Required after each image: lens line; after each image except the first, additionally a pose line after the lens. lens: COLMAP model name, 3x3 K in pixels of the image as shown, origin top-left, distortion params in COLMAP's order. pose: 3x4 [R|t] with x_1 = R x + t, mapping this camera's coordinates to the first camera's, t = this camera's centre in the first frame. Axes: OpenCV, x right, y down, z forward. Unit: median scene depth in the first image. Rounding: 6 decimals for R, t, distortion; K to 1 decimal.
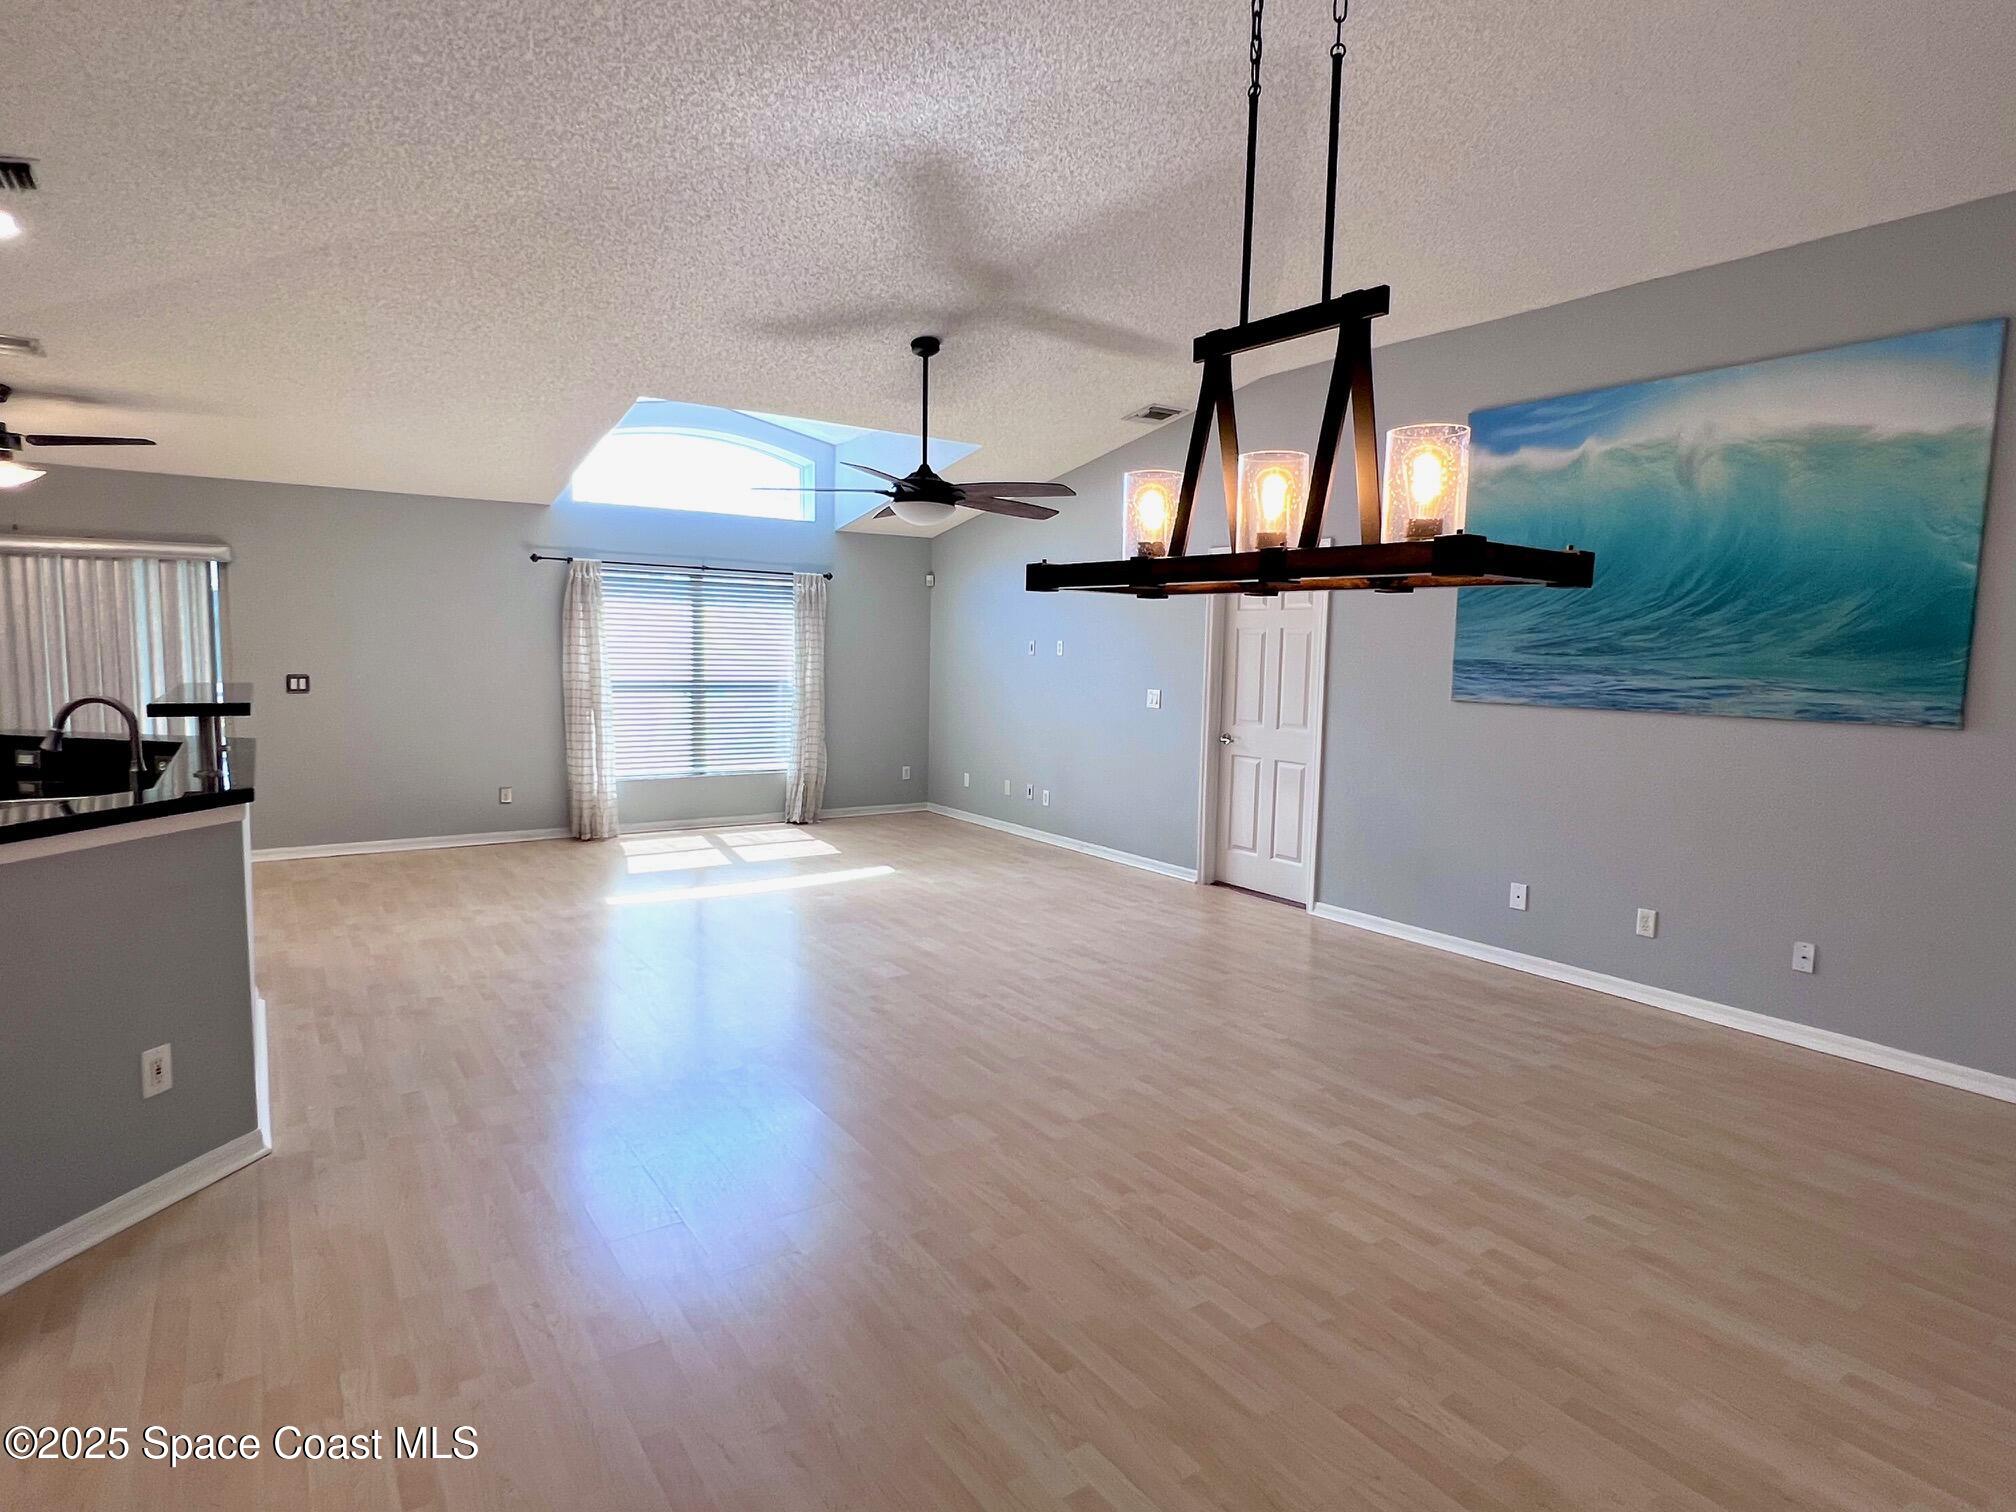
lens RADIAL K [[1099.0, 0, 999.6], [0, 1099.0, 758.1], [0, 0, 1]] dist [-0.003627, -0.000328]
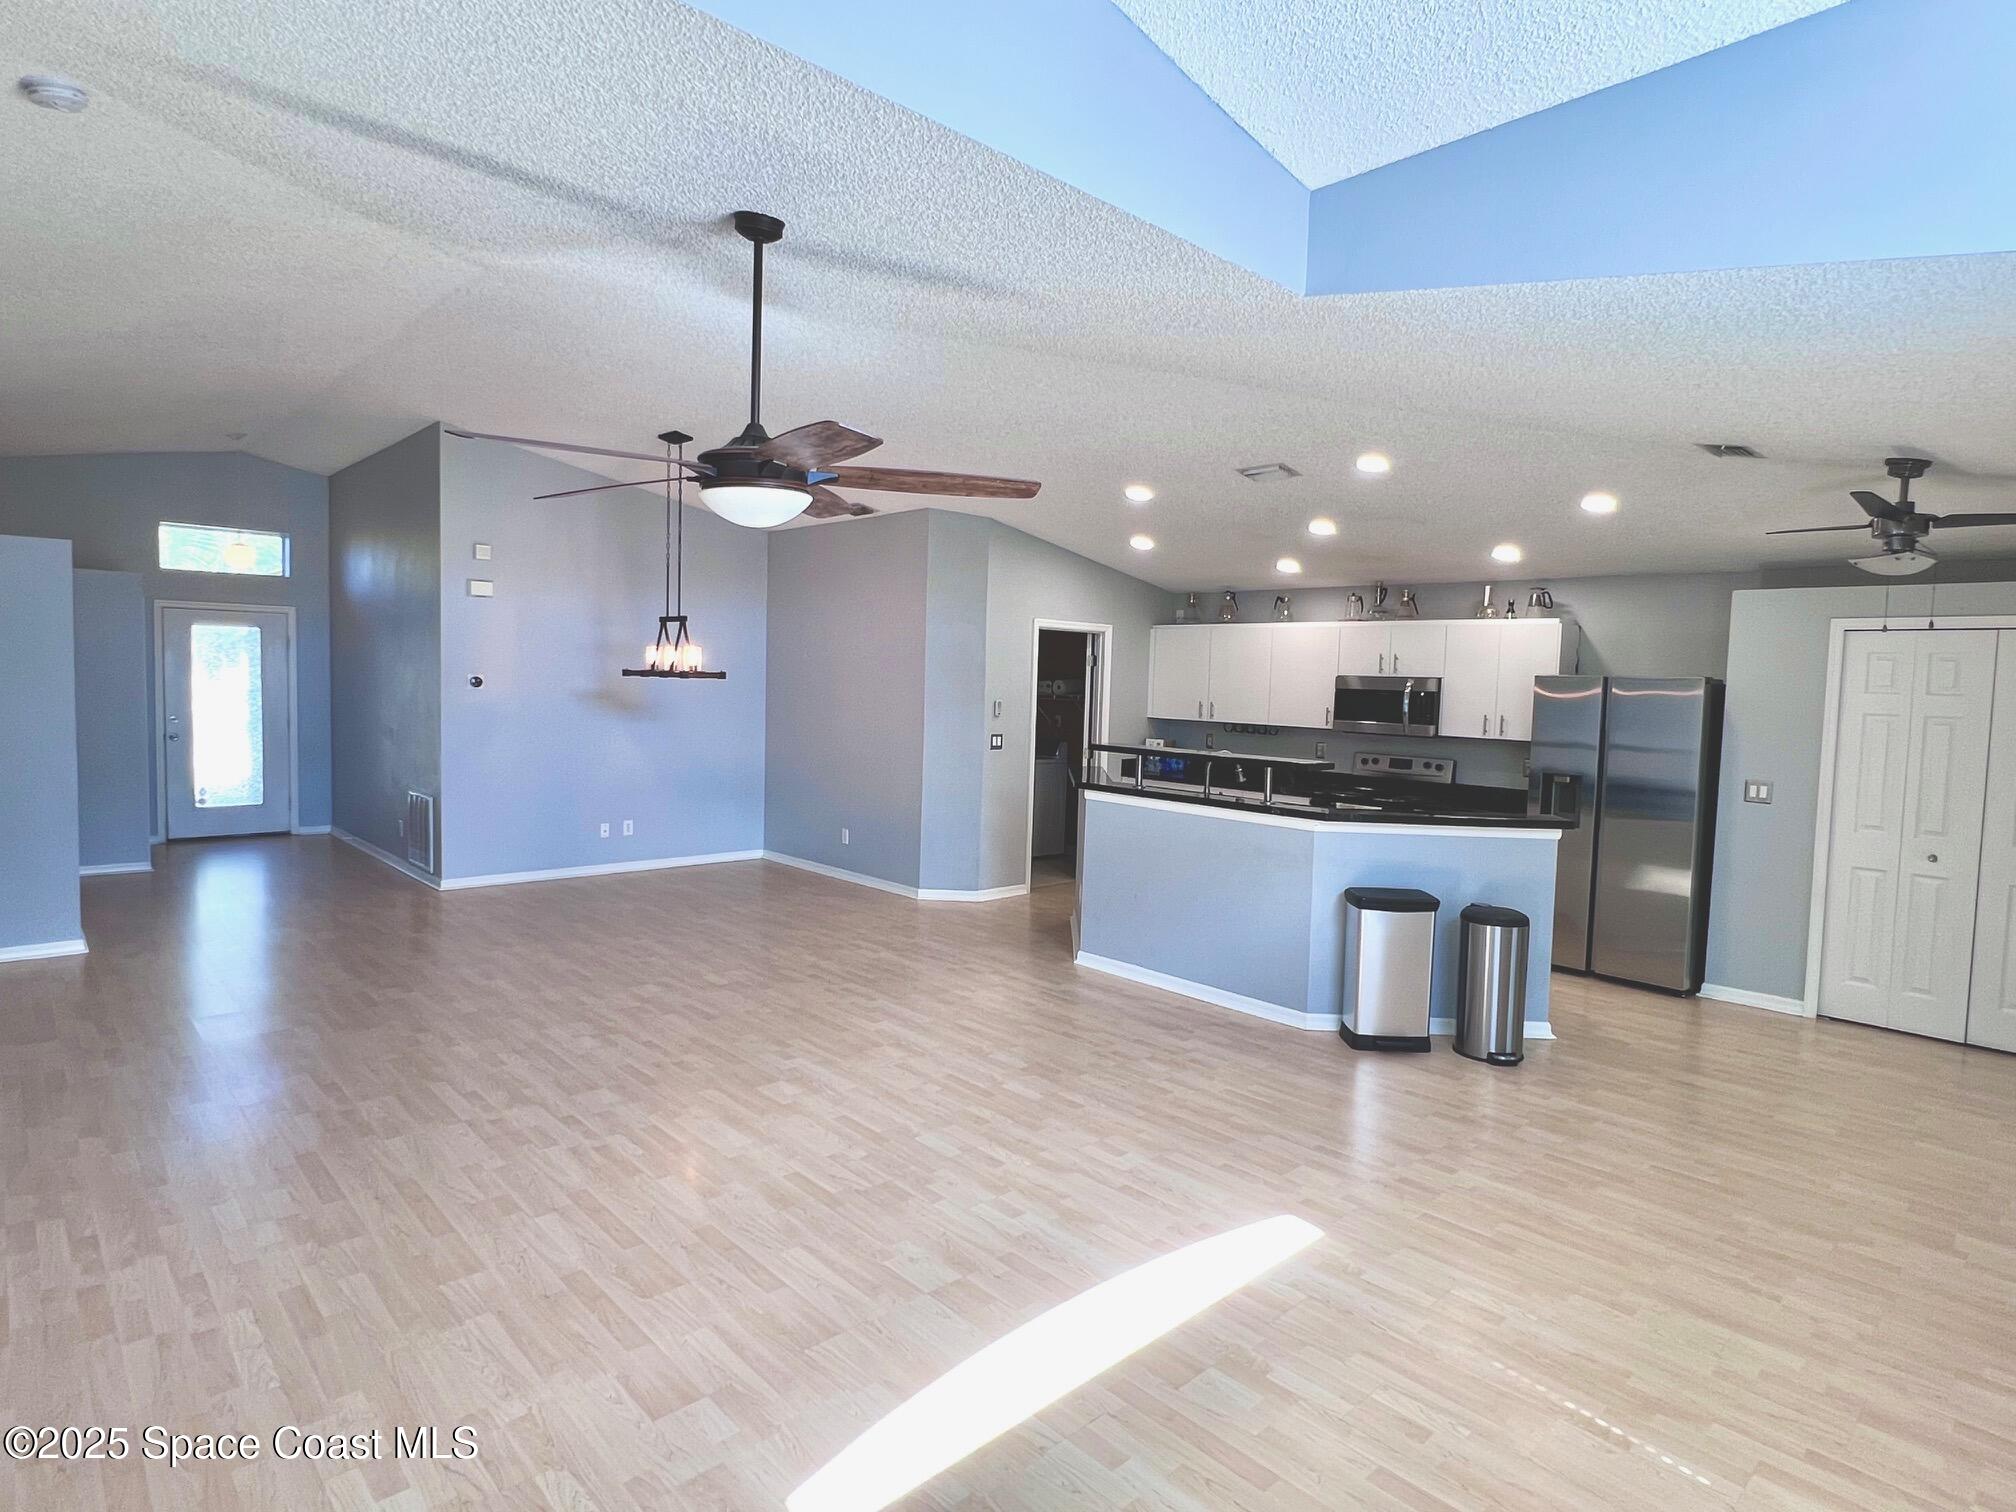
lens RADIAL K [[1099.0, 0, 1025.8], [0, 1099.0, 749.4], [0, 0, 1]] dist [-0.003627, -0.000328]
pose [[-0.984298, -0.040513, -0.171803, -0.131445], [-0.069581, 0.983548, 0.166709, -0.230385], [0.162223, 0.176046, -0.970923, 1.828065]]
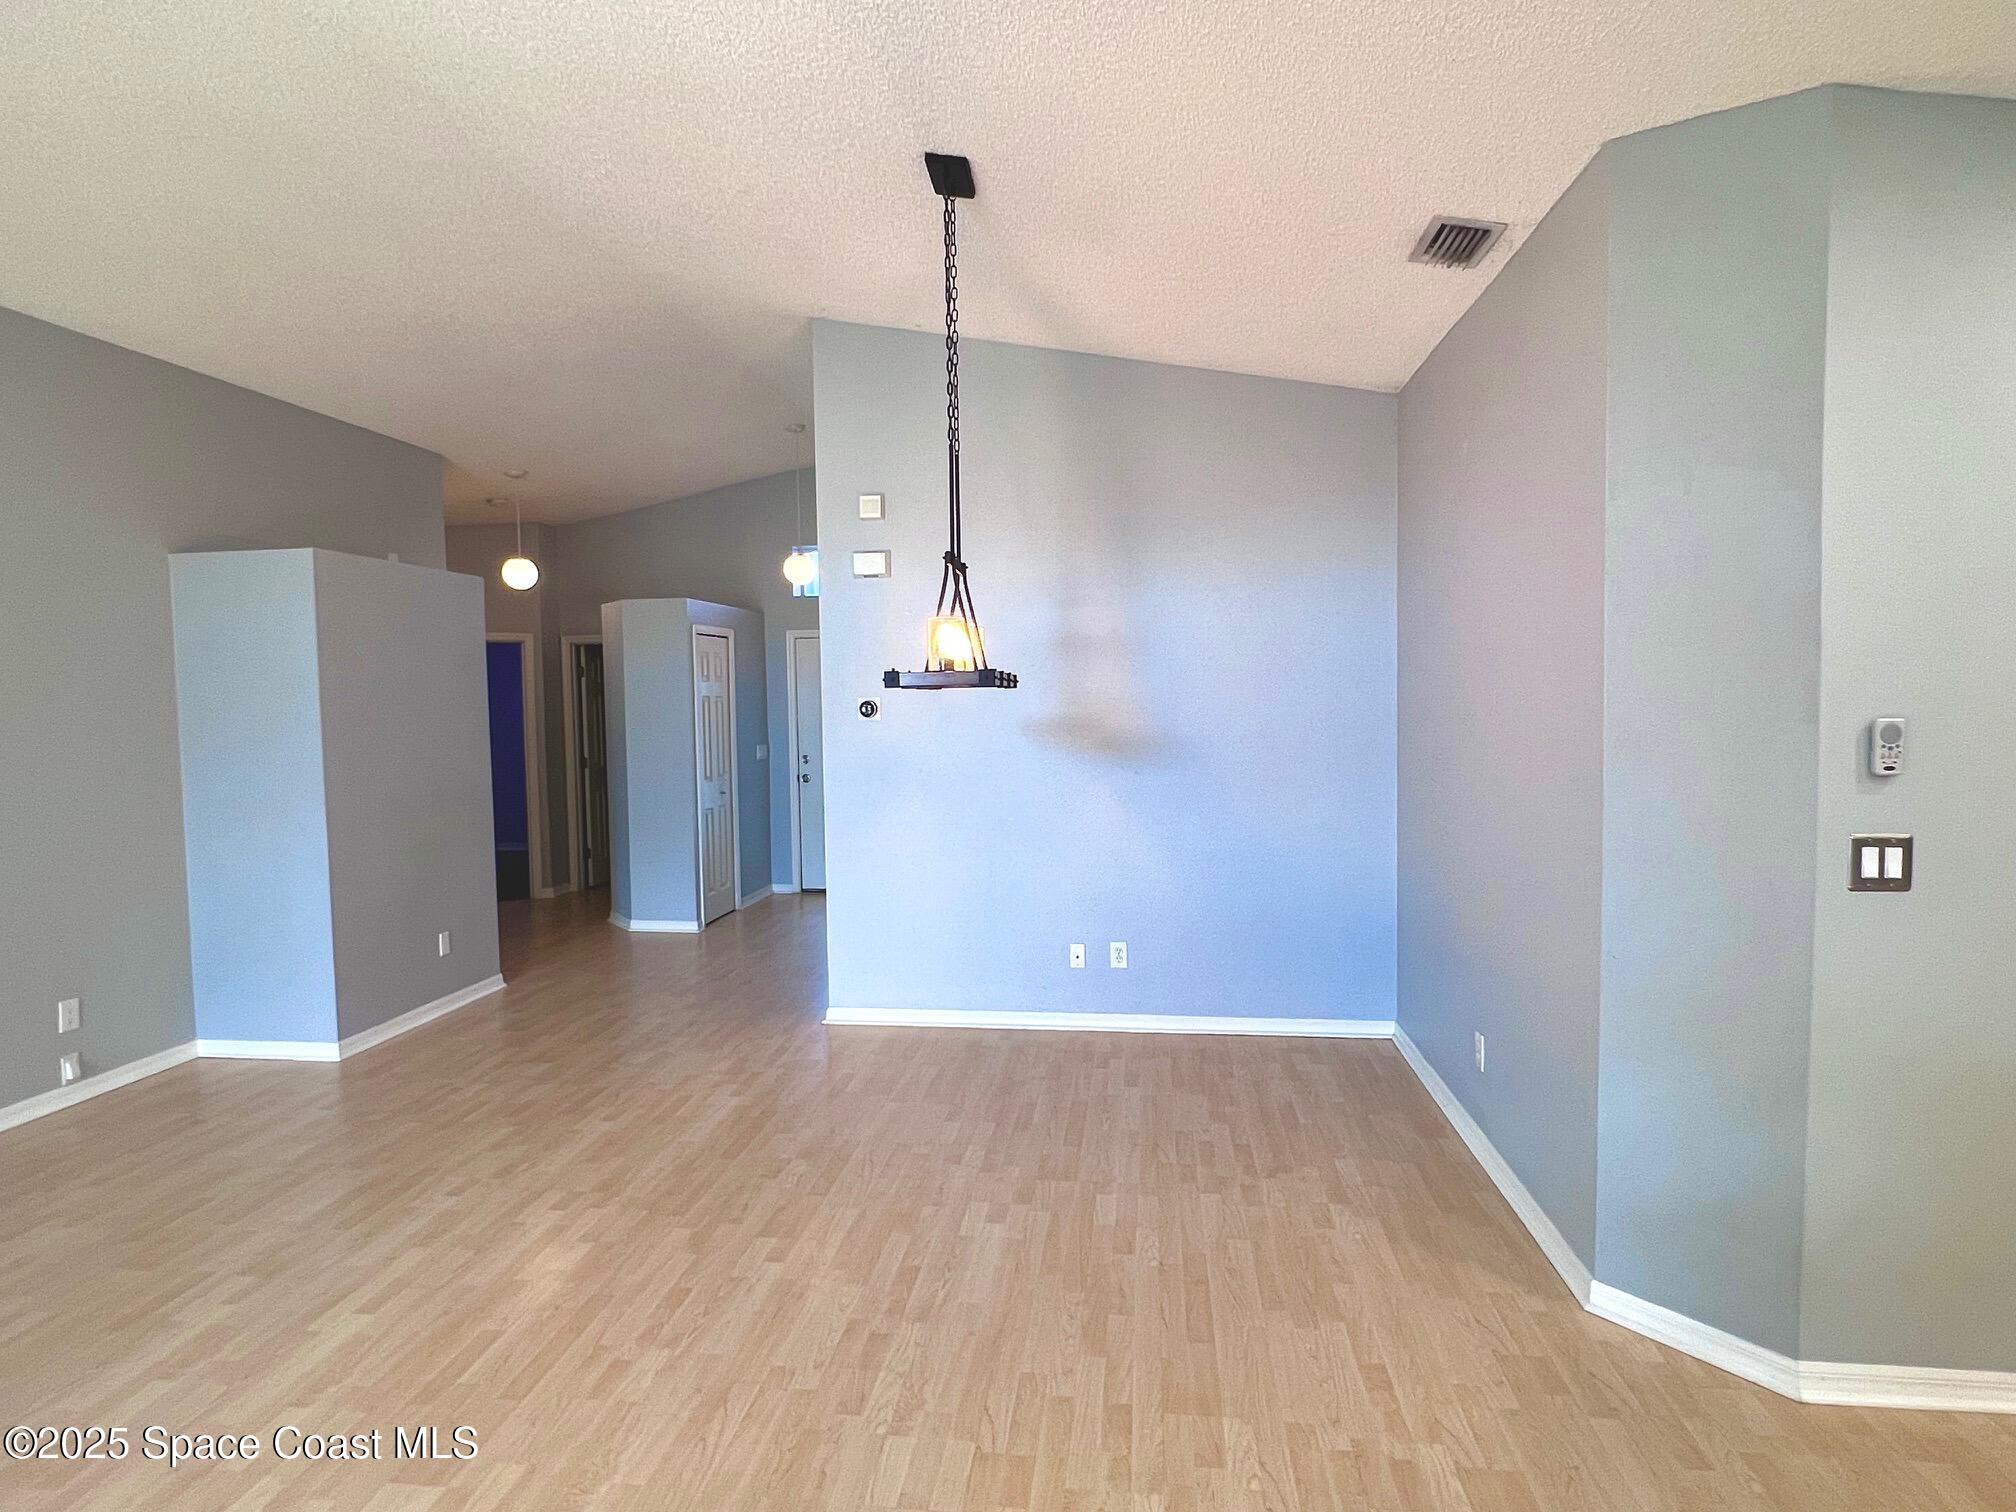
lens RADIAL K [[1099.0, 0, 1012.8], [0, 1099.0, 750.5], [0, 0, 1]] dist [-0.003627, -0.000328]
pose [[-0.749669, -0.045235, 0.660265, -0.398384], [0.069397, 0.986788, 0.146399, -0.110181], [-0.658165, 0.155571, -0.736625, 0.820640]]
